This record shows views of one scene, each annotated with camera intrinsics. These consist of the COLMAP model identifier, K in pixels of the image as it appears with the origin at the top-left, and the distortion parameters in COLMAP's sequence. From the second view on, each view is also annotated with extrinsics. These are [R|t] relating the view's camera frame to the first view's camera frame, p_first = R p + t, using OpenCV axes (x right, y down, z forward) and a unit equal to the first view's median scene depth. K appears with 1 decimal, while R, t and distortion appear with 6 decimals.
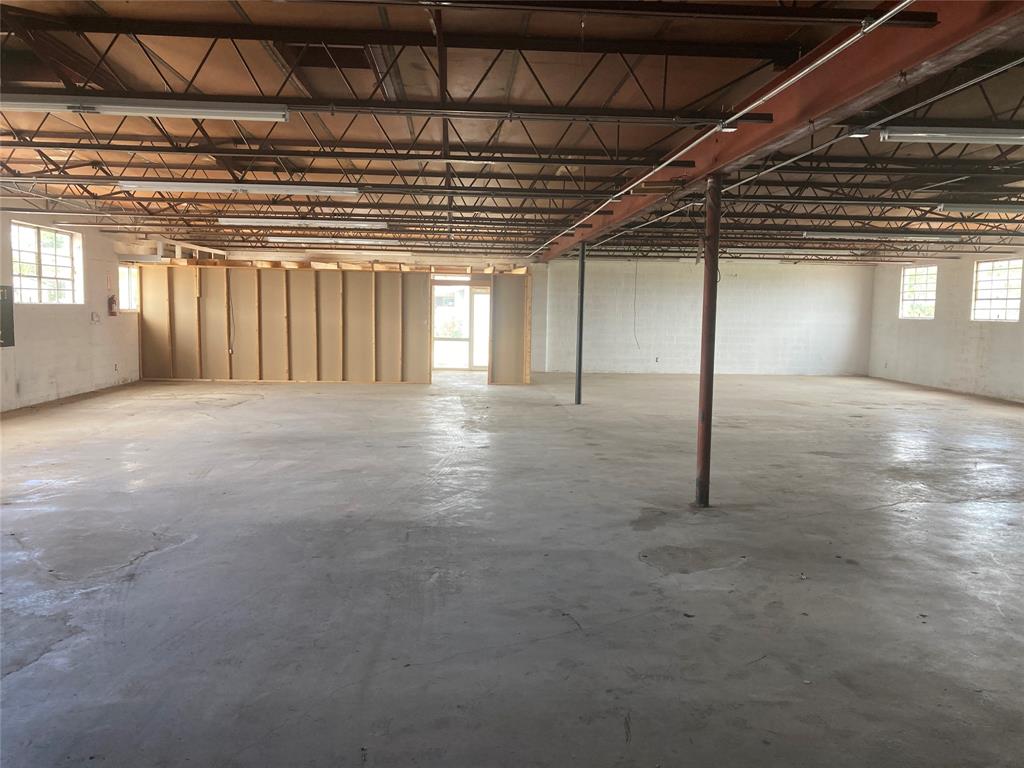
lens RADIAL K [[844.4, 0, 512.0], [0, 844.4, 384.0], [0, 0, 1]] dist [0.064065, -0.062411]
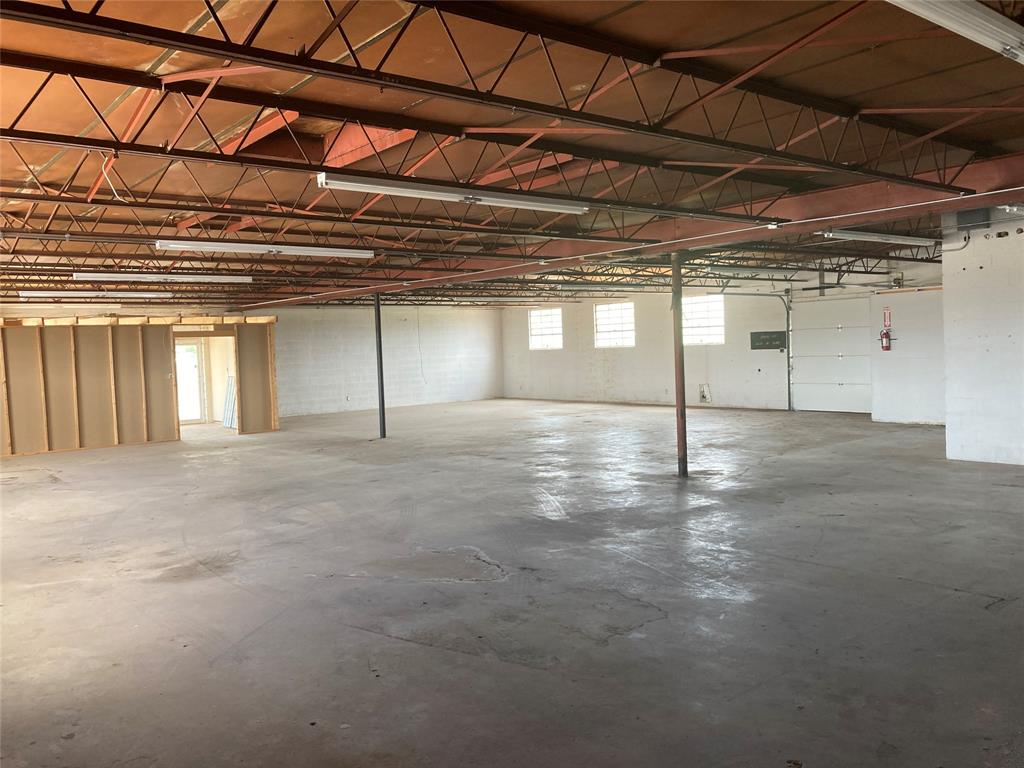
lens RADIAL K [[844.4, 0, 512.0], [0, 844.4, 384.0], [0, 0, 1]] dist [0.064065, -0.062411]
pose [[0.811810, -0.074452, 0.579156, -0.344981], [0.103982, 0.994418, -0.017918, -0.007269], [-0.574589, 0.074767, 0.815020, -0.006578]]
